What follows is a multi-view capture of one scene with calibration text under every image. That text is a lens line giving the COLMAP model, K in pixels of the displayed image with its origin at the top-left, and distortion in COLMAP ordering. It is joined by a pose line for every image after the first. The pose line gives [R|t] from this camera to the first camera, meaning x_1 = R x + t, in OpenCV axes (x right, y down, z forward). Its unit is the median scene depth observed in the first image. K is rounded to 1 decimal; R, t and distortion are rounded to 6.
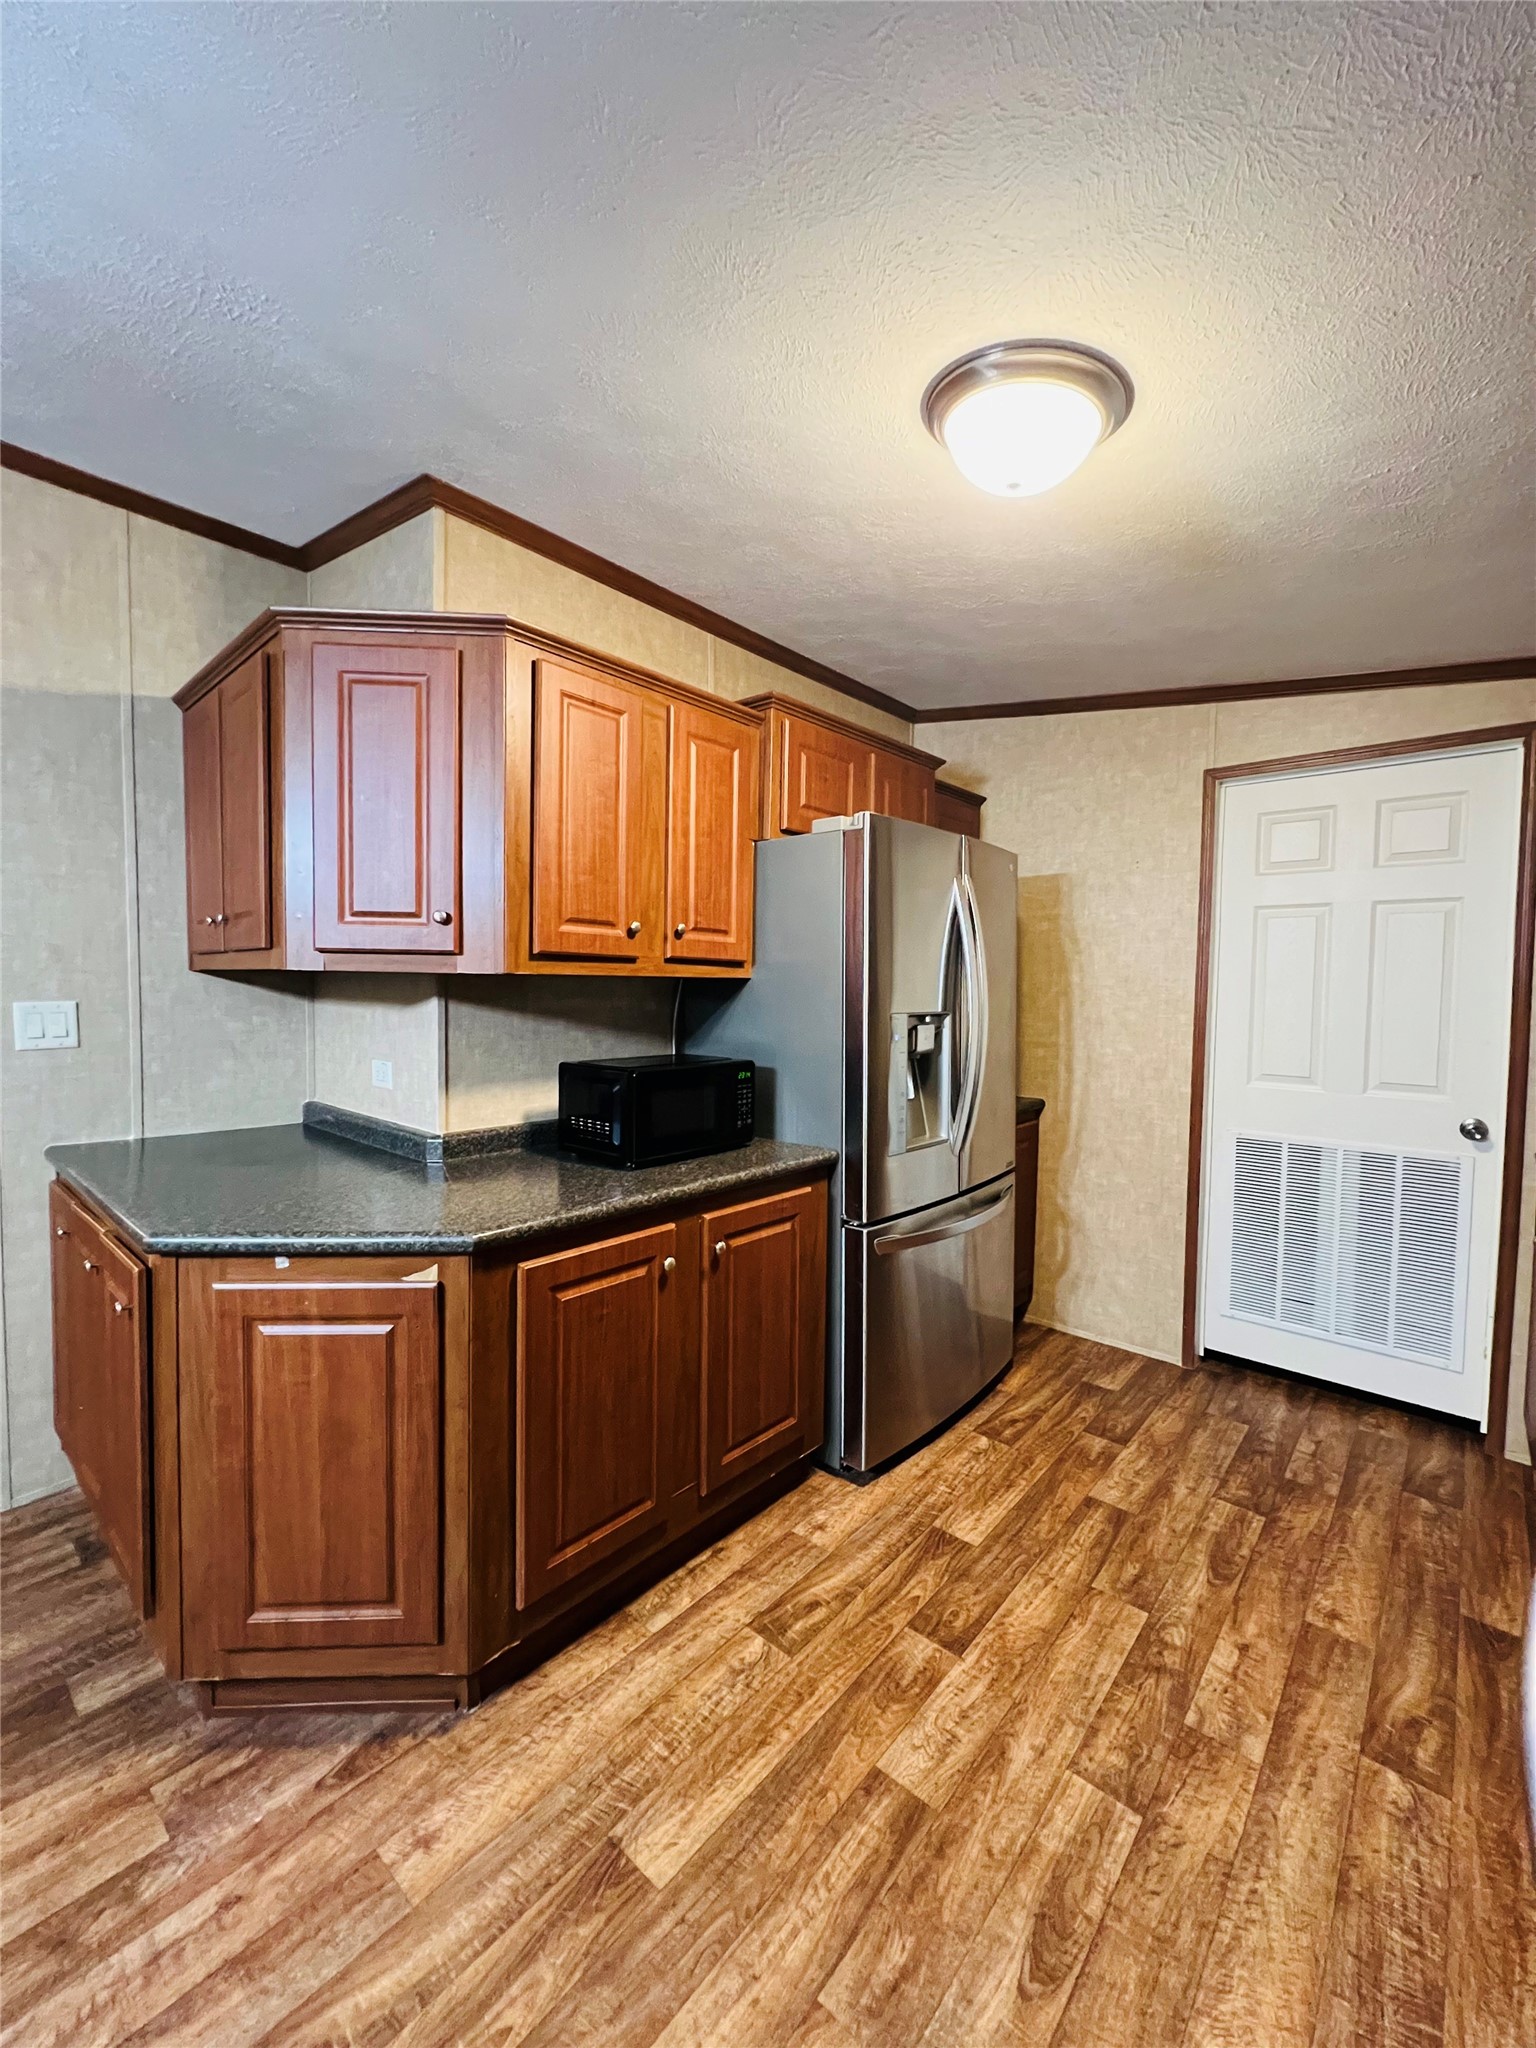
lens RADIAL K [[820.2, 0, 770.2], [0, 820.2, 1021.3], [0, 0, 1]] dist [-0.000590, -0.000198]
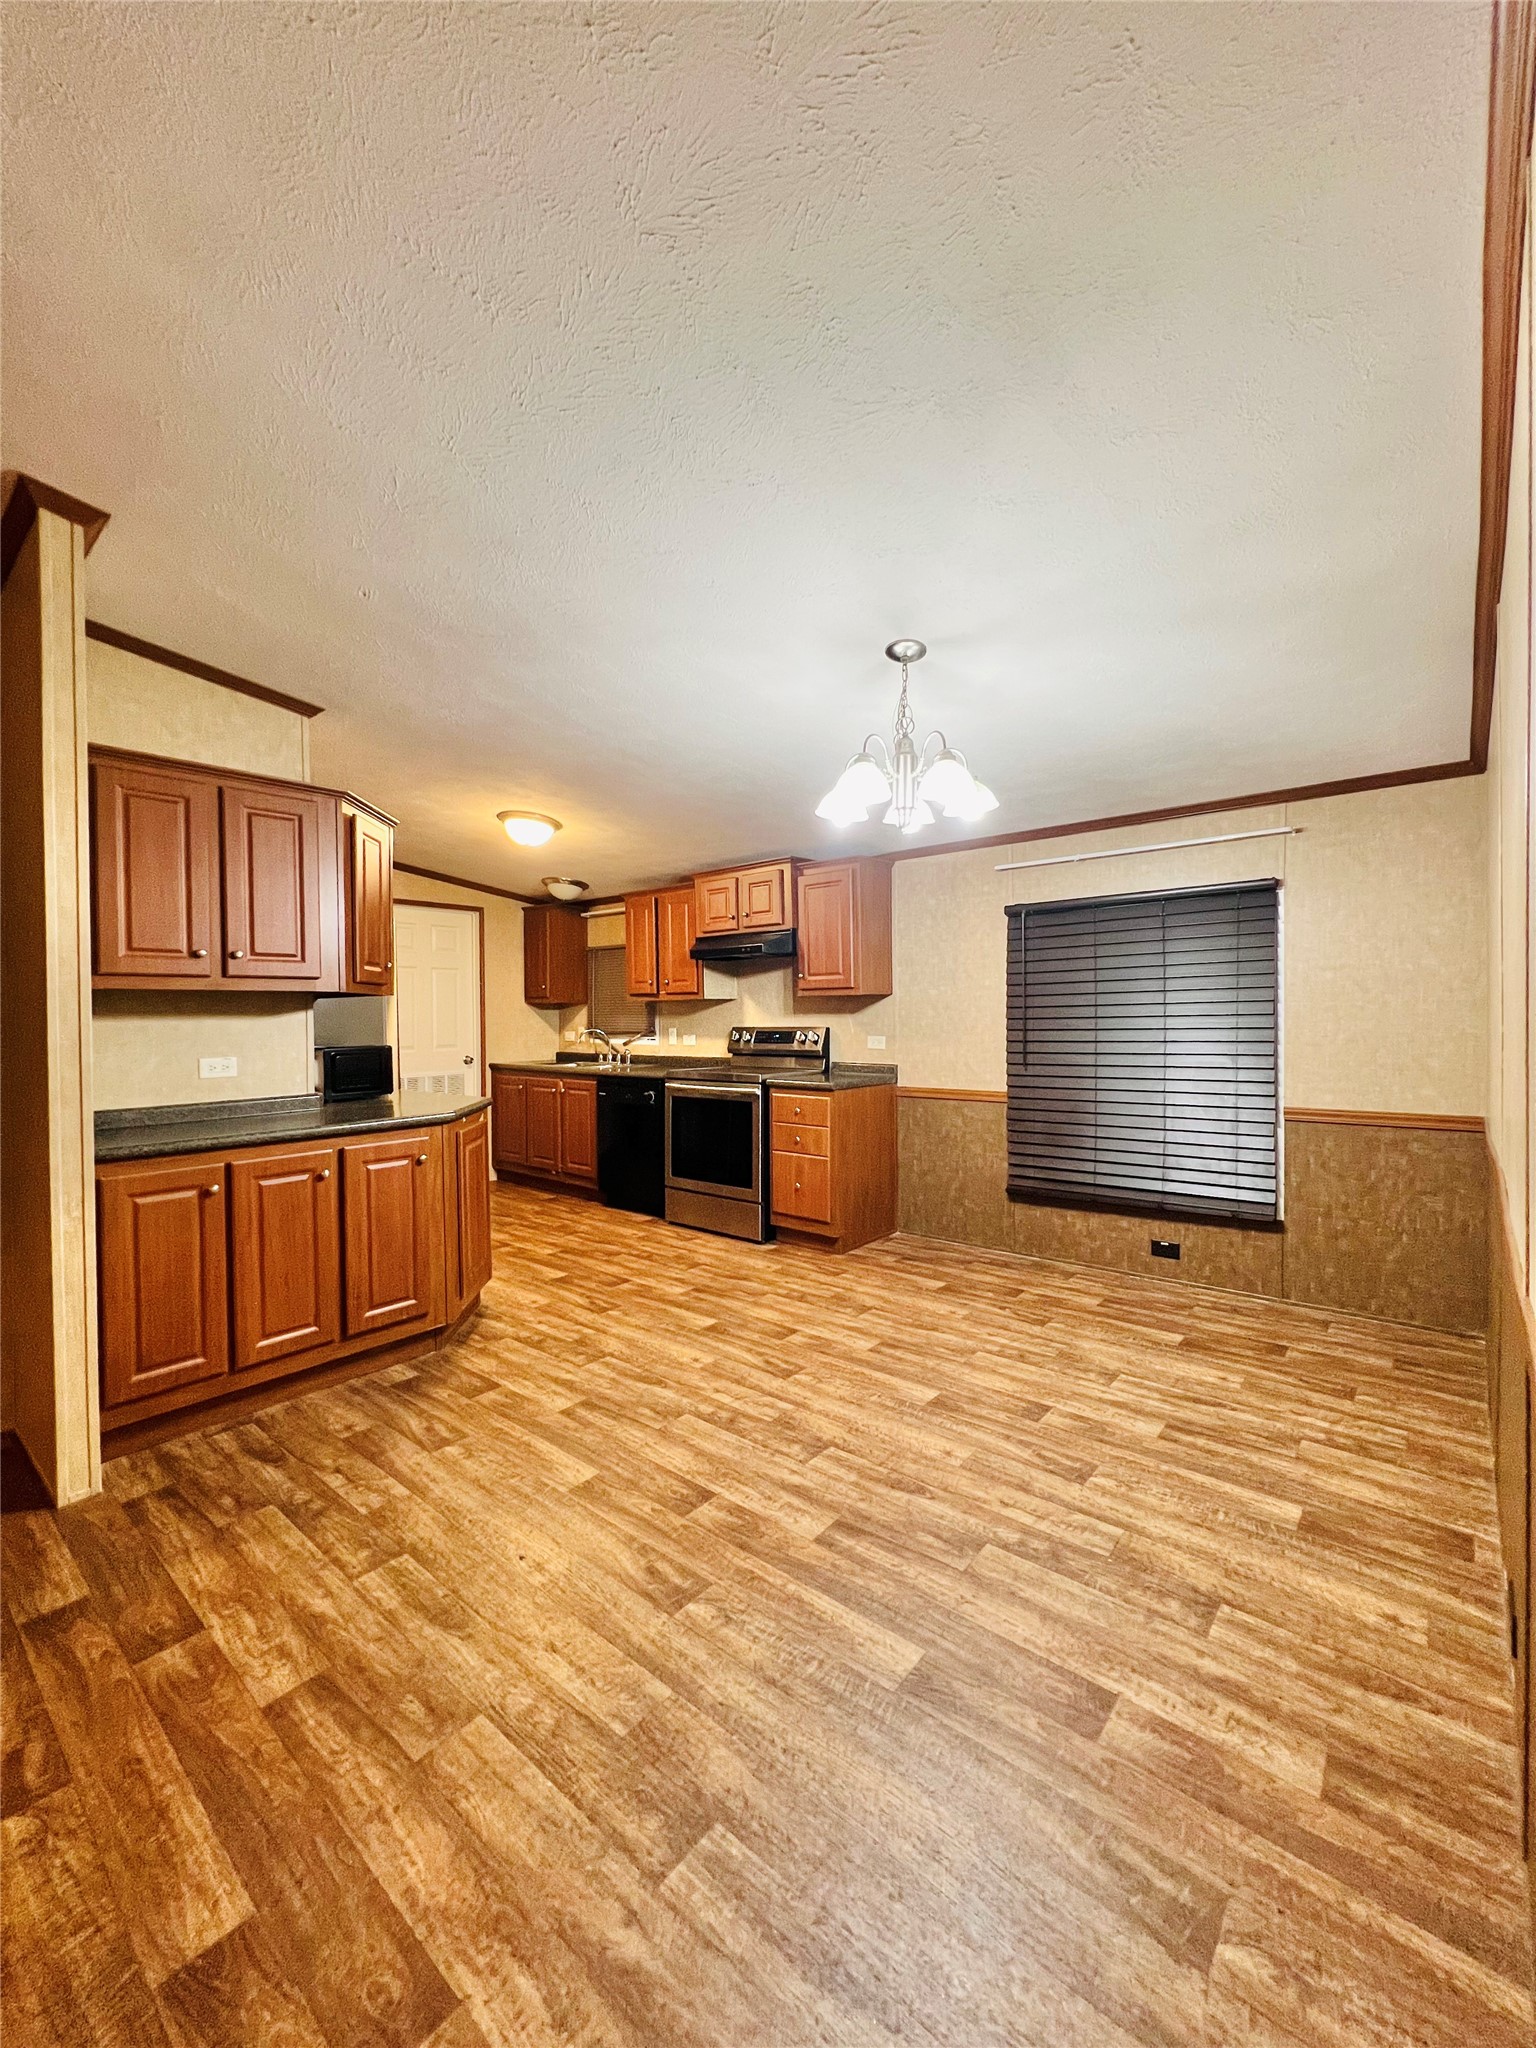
lens RADIAL K [[817.6, 0, 770.3], [0, 817.6, 1017.7], [0, 0, 1]] dist [-0.002408, -0.000151]
pose [[-0.015372, -0.016832, 0.999740, -2.352606], [0.056249, 0.998260, 0.017672, 0.012008], [-0.998298, 0.056506, -0.014399, 0.124943]]
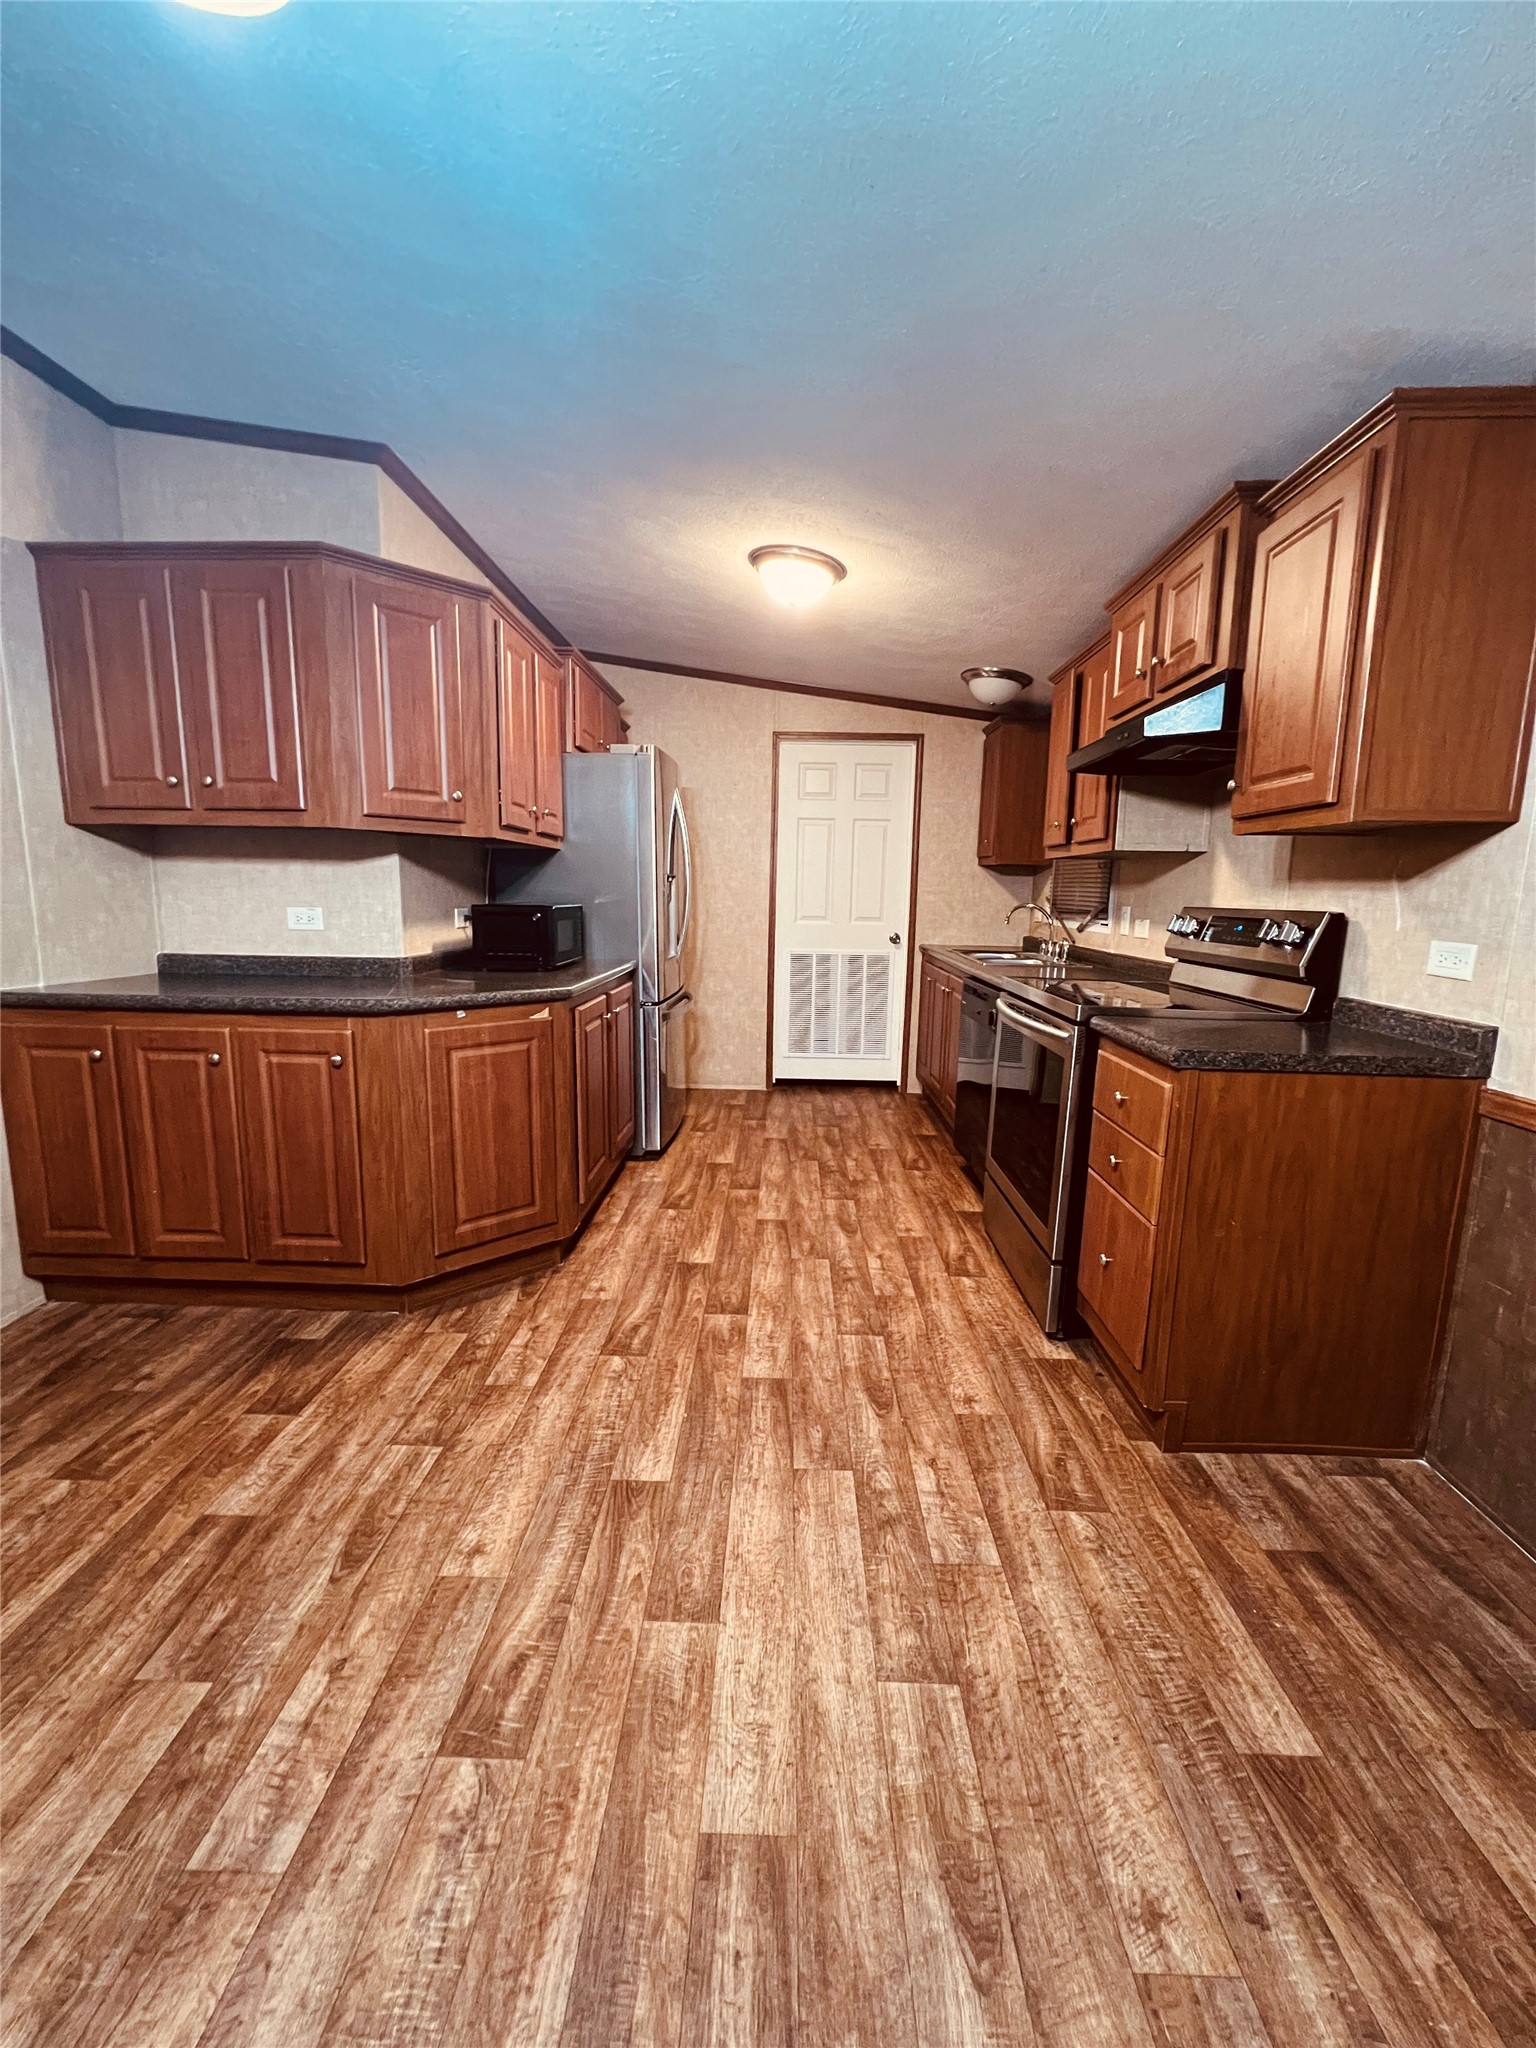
lens RADIAL K [[820.2, 0, 770.2], [0, 820.2, 1021.3], [0, 0, 1]] dist [-0.000590, -0.000198]
pose [[0.768762, -0.099017, 0.631823, -0.926802], [0.019830, 0.991157, 0.131203, 0.088896], [-0.639227, -0.088335, 0.763928, -0.499080]]
